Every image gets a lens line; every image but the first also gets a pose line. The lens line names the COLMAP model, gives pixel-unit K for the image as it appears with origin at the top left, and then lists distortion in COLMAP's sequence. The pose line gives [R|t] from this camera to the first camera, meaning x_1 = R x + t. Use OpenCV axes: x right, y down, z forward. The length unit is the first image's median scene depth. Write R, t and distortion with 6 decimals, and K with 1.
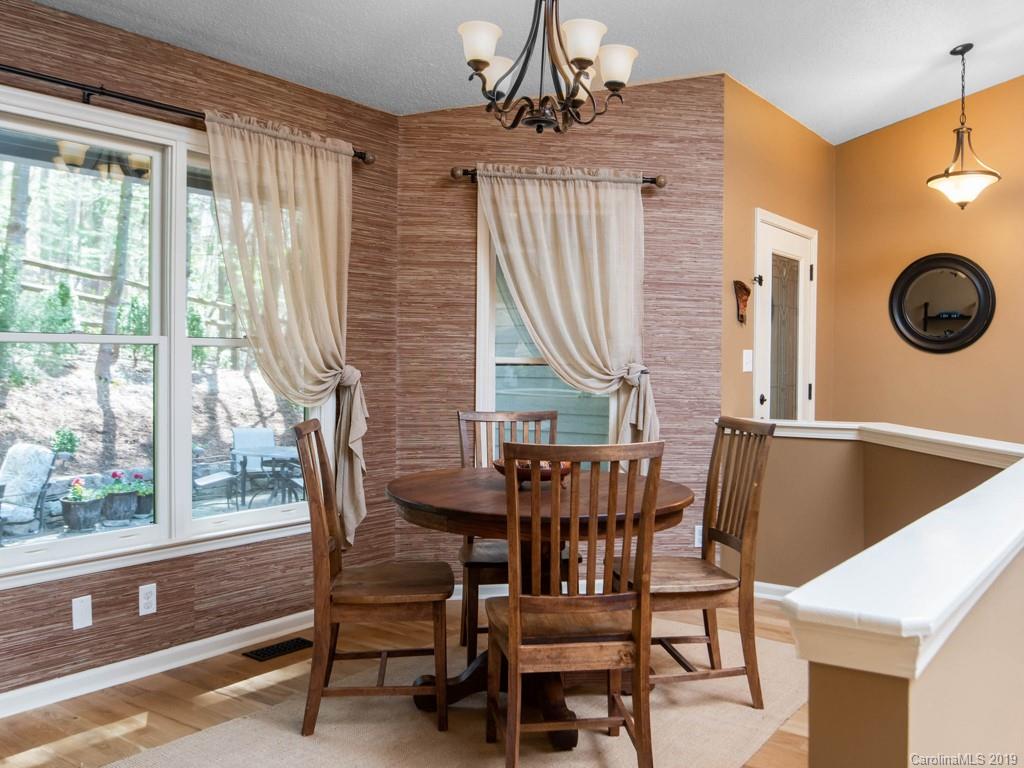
lens RADIAL K [[813.5, 0, 514.0], [0, 813.5, 384.7], [0, 0, 1]] dist [-0.030049, -0.001657]
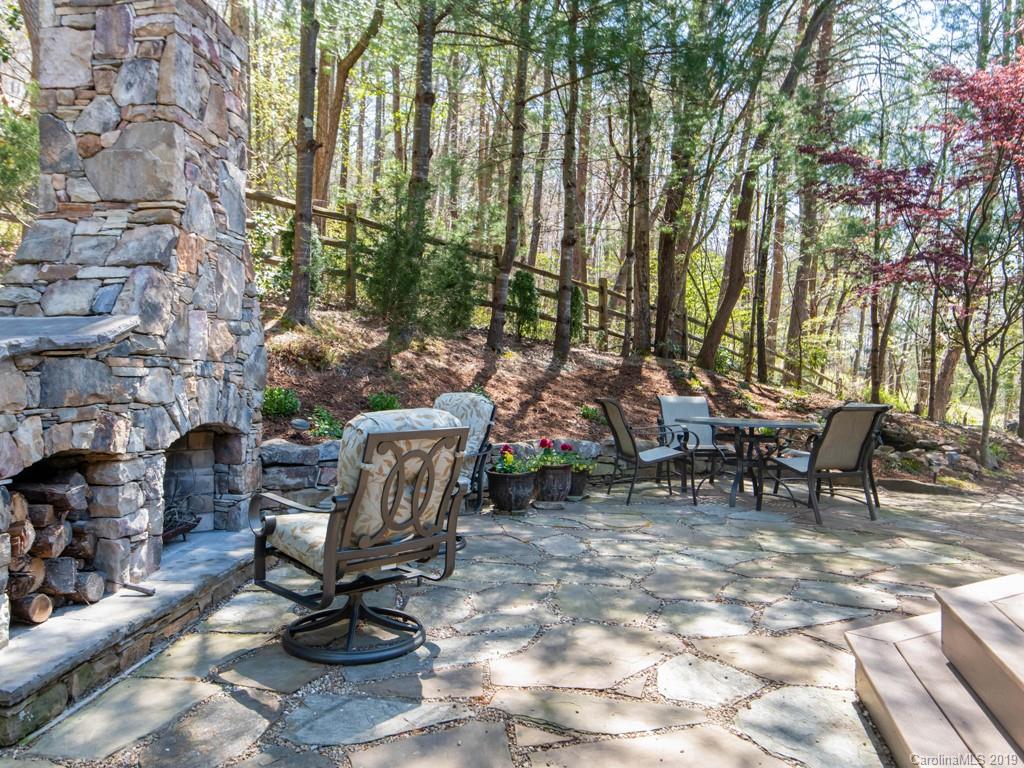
lens RADIAL K [[727.7, 0, 511.6], [0, 727.7, 374.8], [0, 0, 1]] dist [0.038578, -0.011876]
pose [[0.928819, -0.004960, -0.370500, -0.233948], [-0.006610, 0.999529, -0.029953, 0.059396], [0.370474, 0.030270, 0.928349, 0.294741]]
